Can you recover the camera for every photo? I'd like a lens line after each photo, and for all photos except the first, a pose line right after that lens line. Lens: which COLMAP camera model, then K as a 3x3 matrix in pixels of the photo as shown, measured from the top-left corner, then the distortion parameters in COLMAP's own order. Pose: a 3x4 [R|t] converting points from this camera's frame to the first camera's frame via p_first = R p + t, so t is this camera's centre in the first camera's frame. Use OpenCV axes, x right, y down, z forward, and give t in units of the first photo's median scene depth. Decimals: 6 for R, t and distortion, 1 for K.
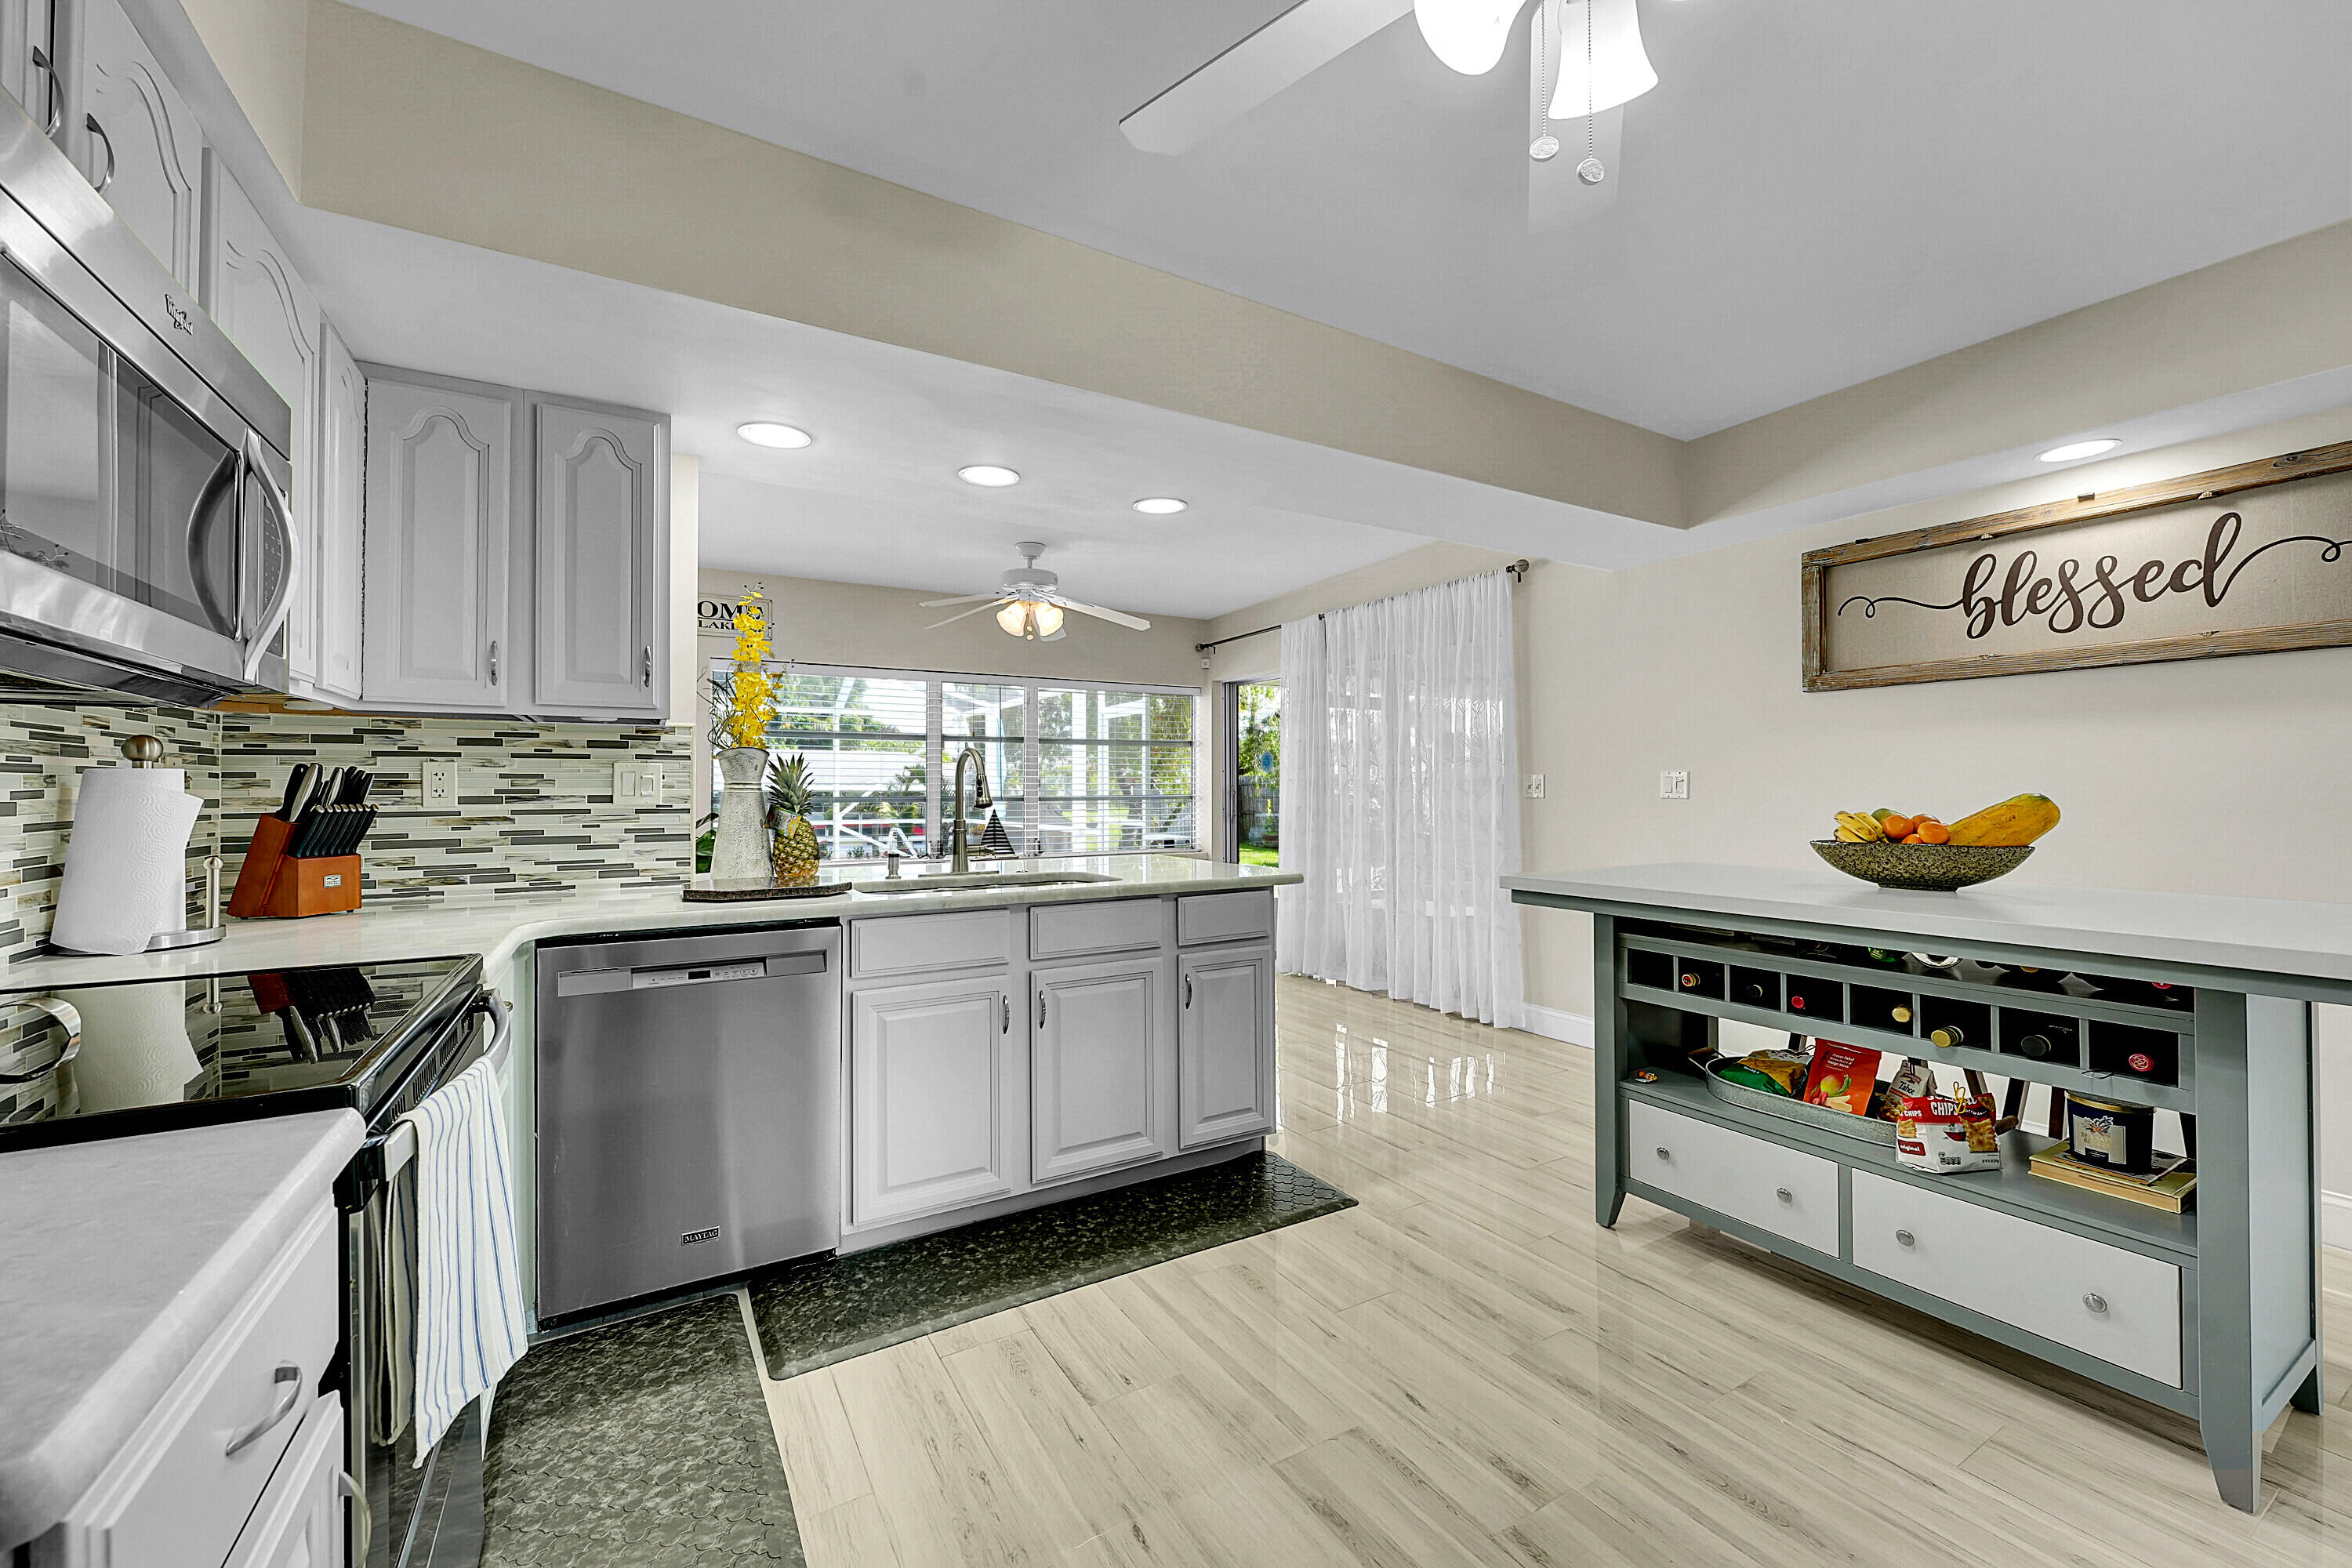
lens RADIAL K [[929.9, 0, 1178.9], [0, 929.9, 784.3], [0, 0, 1]] dist [0.000439, -0.000200]
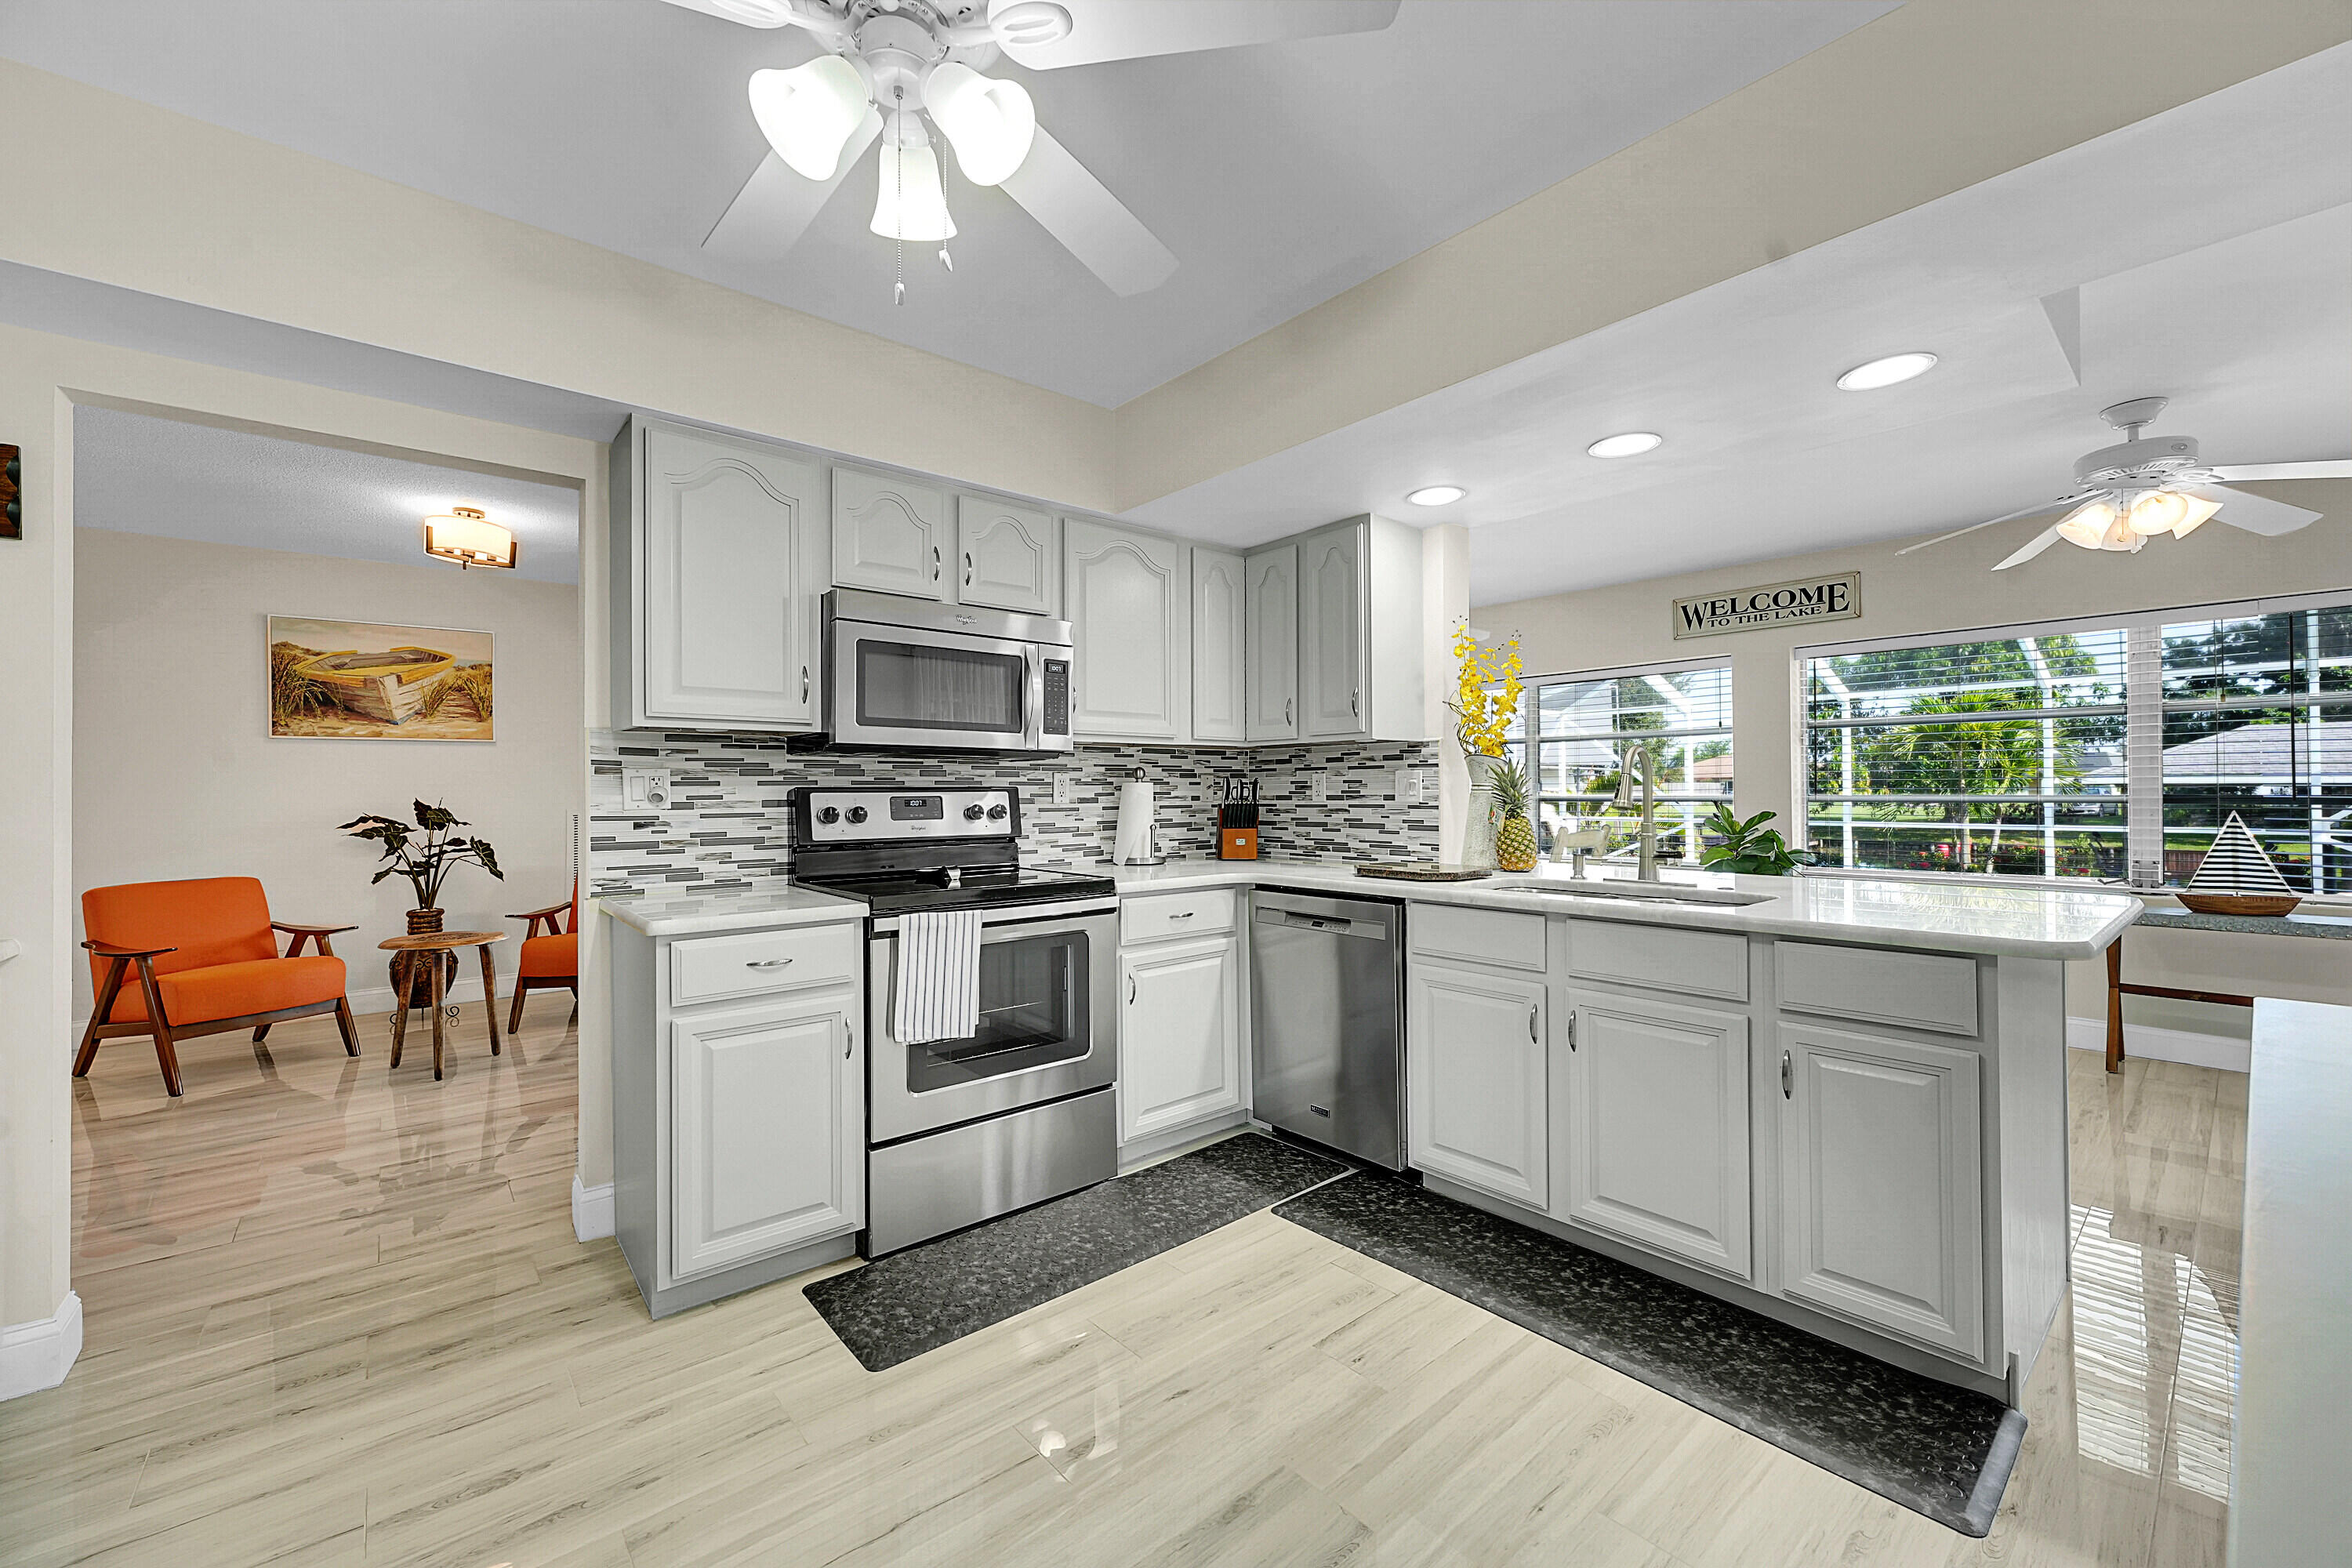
lens RADIAL K [[929.9, 0, 1178.9], [0, 929.9, 784.3], [0, 0, 1]] dist [0.000439, -0.000200]
pose [[0.175167, -0.005129, -0.984525, 0.715306], [0.011536, 0.999928, -0.003157, -0.003142], [0.984471, -0.010804, 0.175213, 0.475513]]
